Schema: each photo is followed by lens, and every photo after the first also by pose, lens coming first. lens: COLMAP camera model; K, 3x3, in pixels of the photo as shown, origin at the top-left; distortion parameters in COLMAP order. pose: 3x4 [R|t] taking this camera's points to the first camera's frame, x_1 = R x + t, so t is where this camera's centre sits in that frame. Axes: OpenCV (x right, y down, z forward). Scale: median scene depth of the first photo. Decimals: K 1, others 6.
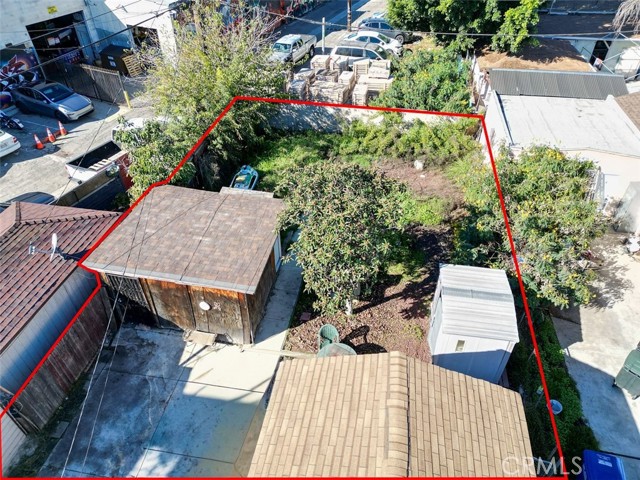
lens RADIAL K [[450.6, 0, 319.8], [0, 450.6, 234.8], [0, 0, 1]] dist [0.083382, -0.090739]
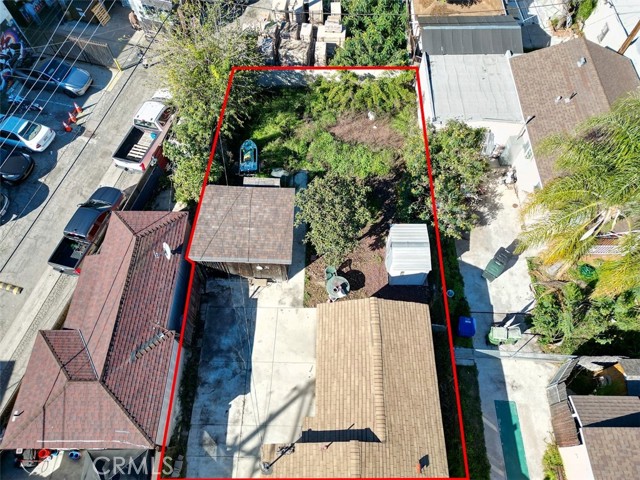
lens RADIAL K [[450.6, 0, 319.8], [0, 450.6, 234.8], [0, 0, 1]] dist [0.083382, -0.090739]
pose [[0.987624, -0.138271, 0.074033, -0.111512], [0.102407, 0.926007, 0.363351, -0.466174], [-0.118796, -0.351273, 0.928706, -0.487617]]
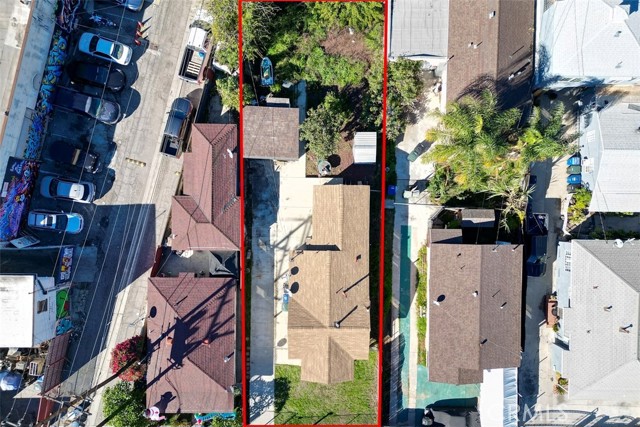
lens RADIAL K [[484.7, 0, 320.0], [0, 484.7, 213.5], [0, 0, 1]] dist [0.048909, -0.004270]
pose [[0.987428, -0.157889, -0.007519, -0.017341], [0.106411, 0.628808, 0.770245, -1.749548], [-0.116885, -0.761361, 0.637704, -1.176574]]
